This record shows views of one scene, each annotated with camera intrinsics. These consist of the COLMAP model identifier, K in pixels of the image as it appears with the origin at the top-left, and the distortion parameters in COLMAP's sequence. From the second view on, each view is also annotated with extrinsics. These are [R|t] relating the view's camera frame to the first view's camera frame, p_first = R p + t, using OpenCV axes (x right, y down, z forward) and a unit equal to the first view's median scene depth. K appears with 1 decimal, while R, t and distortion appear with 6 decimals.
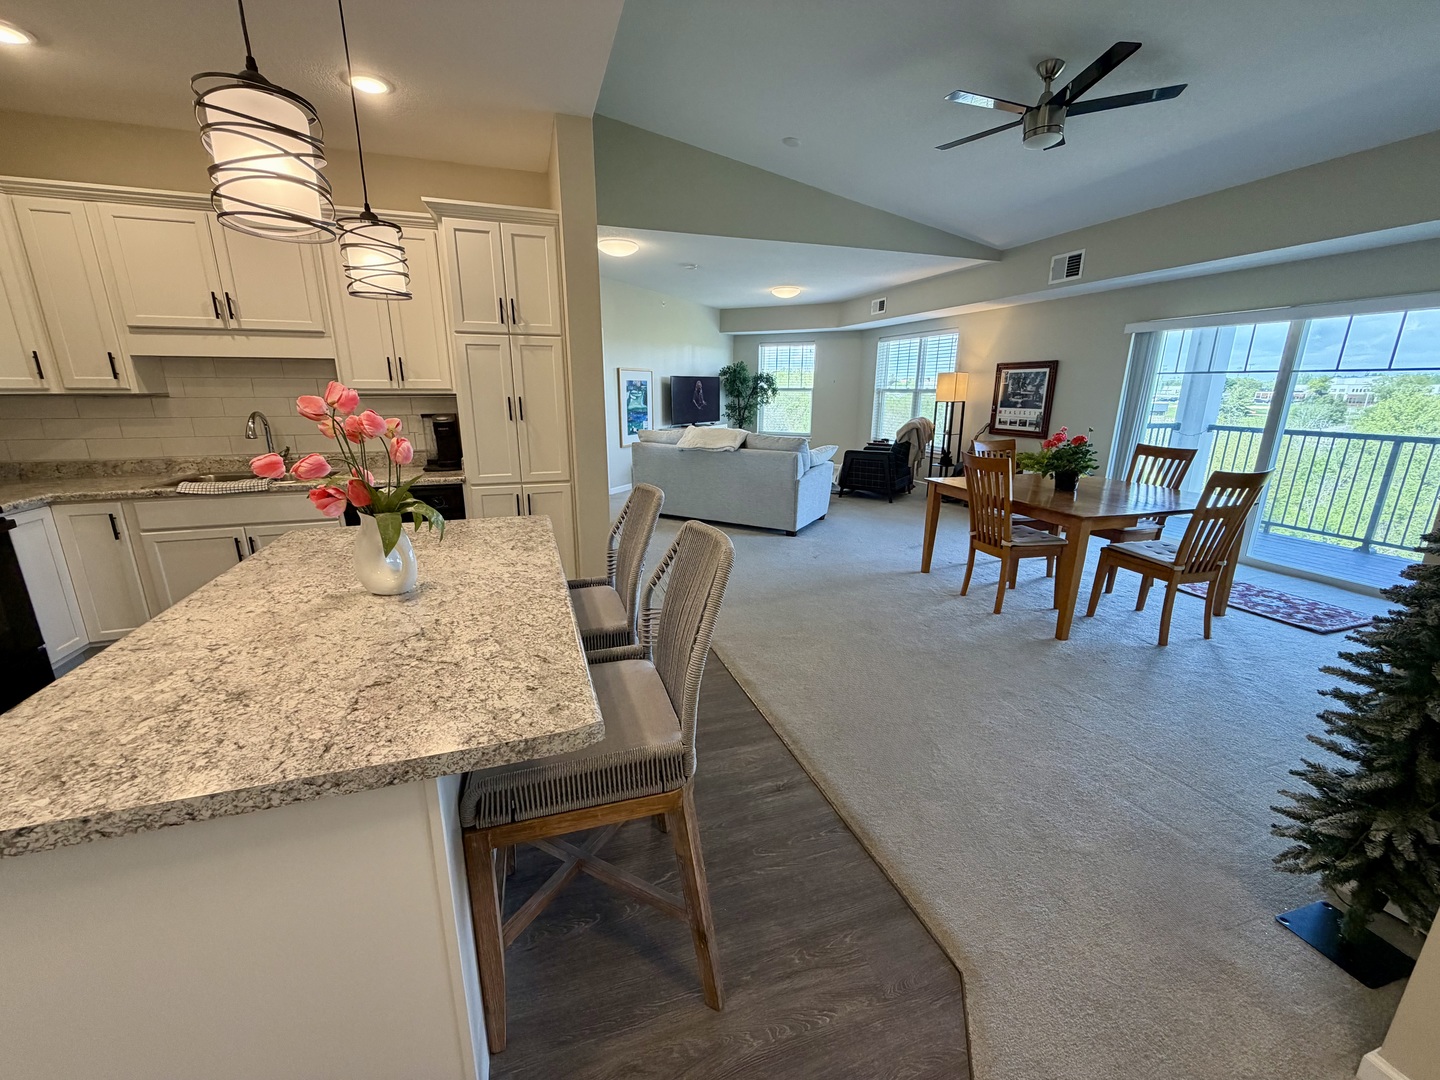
lens RADIAL K [[573.5, 0, 716.8], [0, 573.5, 537.0], [0, 0, 1]] dist [0.000781, 0.000423]
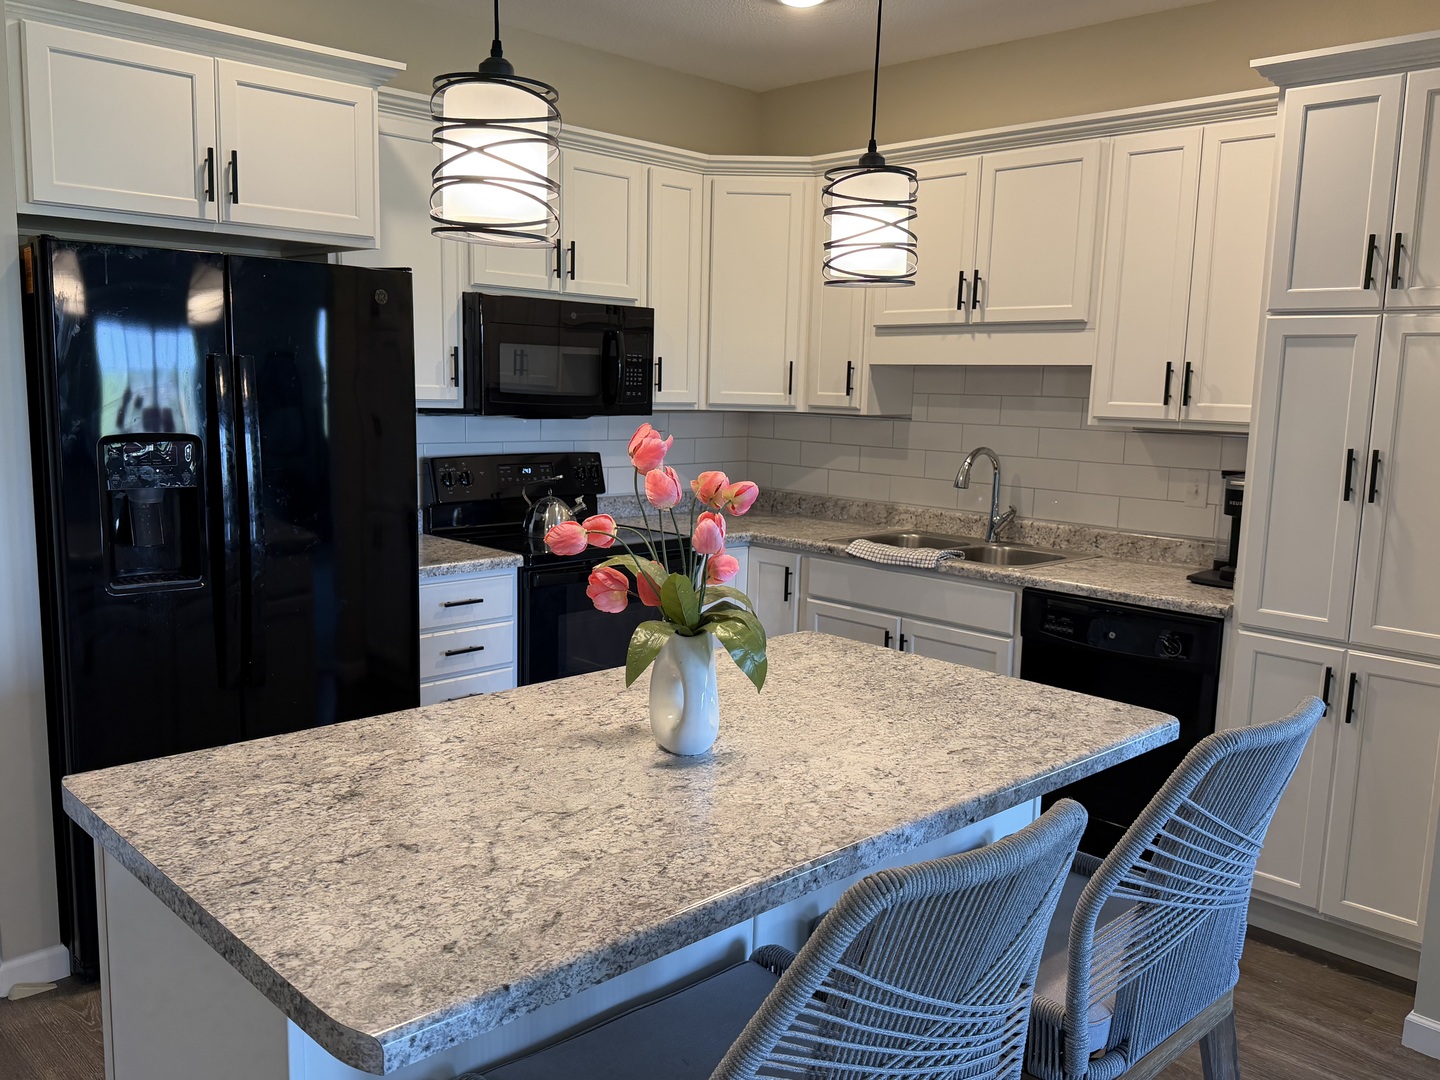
lens RADIAL K [[1172.7, 0, 726.4], [0, 1172.7, 544.5], [0, 0, 1]] dist [0.132110, -0.242501]
pose [[0.432494, 0.133862, -0.891645, 0.185185], [-0.252283, 0.967383, 0.022862, -0.052370], [0.865622, 0.215059, 0.452158, 0.133474]]
